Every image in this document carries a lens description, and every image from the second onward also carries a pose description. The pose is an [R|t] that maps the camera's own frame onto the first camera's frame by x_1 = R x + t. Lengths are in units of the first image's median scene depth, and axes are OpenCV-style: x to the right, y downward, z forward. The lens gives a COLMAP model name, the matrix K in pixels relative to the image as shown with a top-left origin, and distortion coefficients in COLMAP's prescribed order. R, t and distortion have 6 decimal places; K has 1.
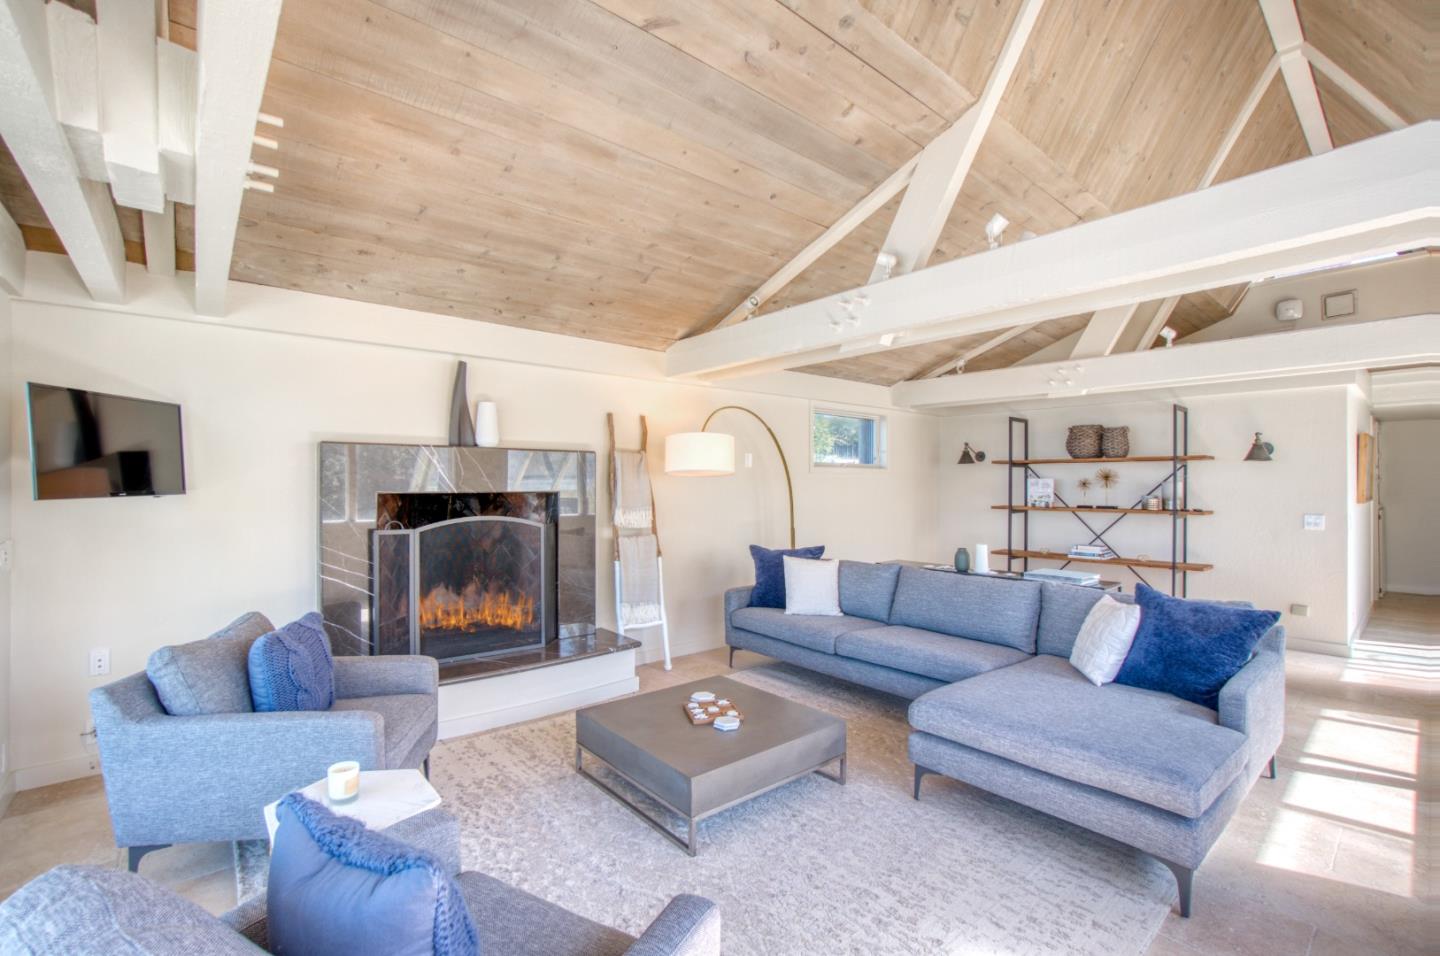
lens RADIAL K [[649.9, 0, 720.0], [0, 649.9, 478.0], [0, 0, 1]] dist [-0.056289, 0.021087]
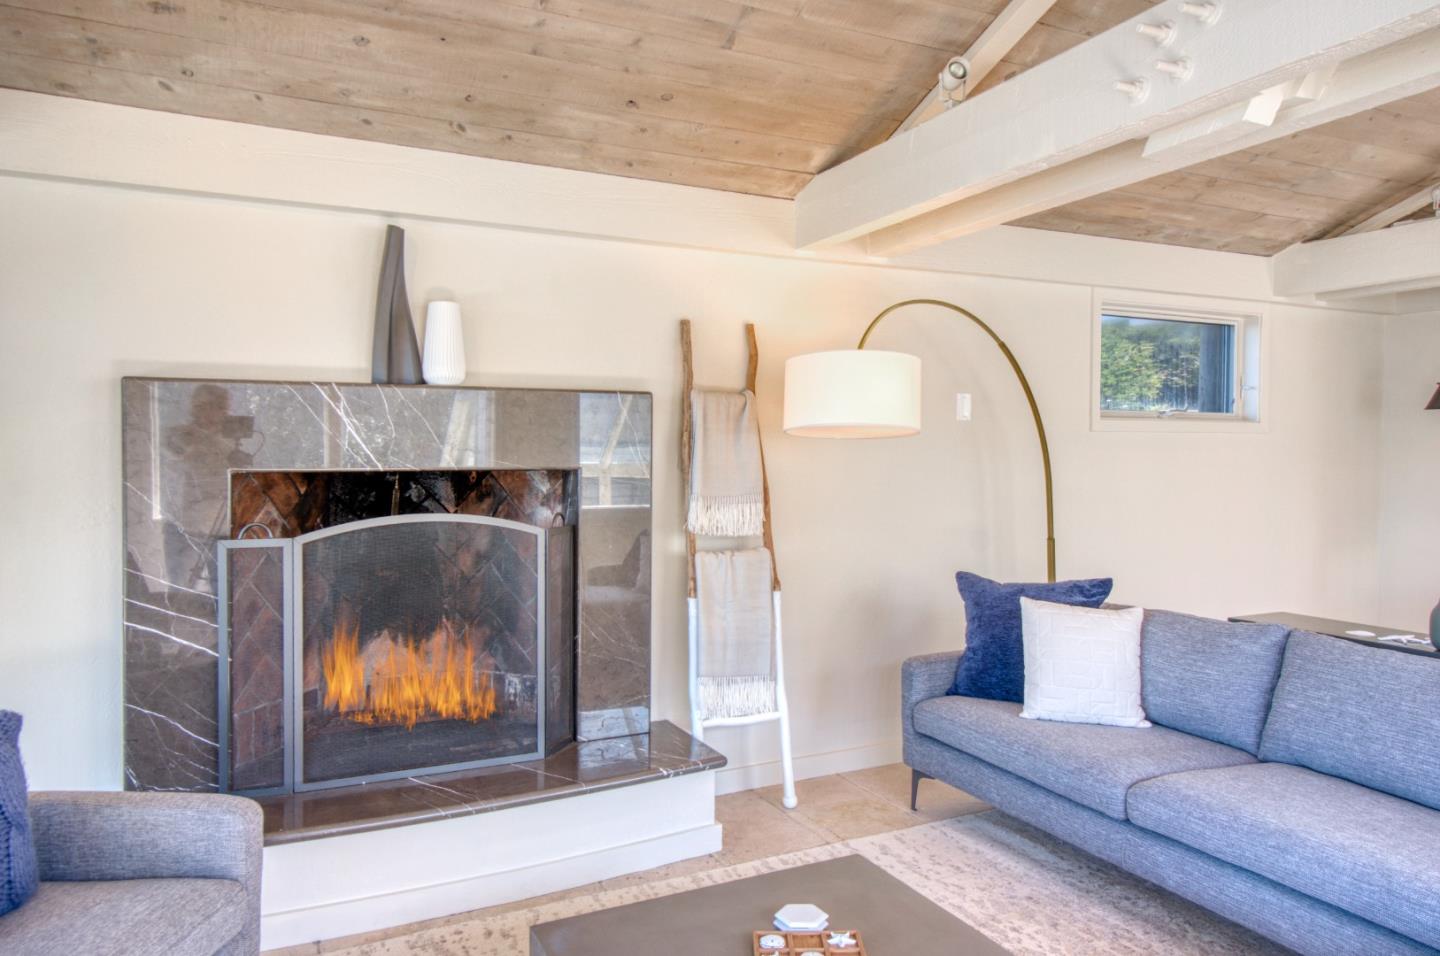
lens RADIAL K [[981.6, 0, 722.6], [0, 981.6, 494.4], [0, 0, 1]] dist [0.017567, -0.005058]
pose [[0.969930, 0.004708, -0.243339, 0.062032], [0.007143, 0.998832, 0.047797, 0.005277], [0.243280, -0.048098, 0.968763, 0.235344]]
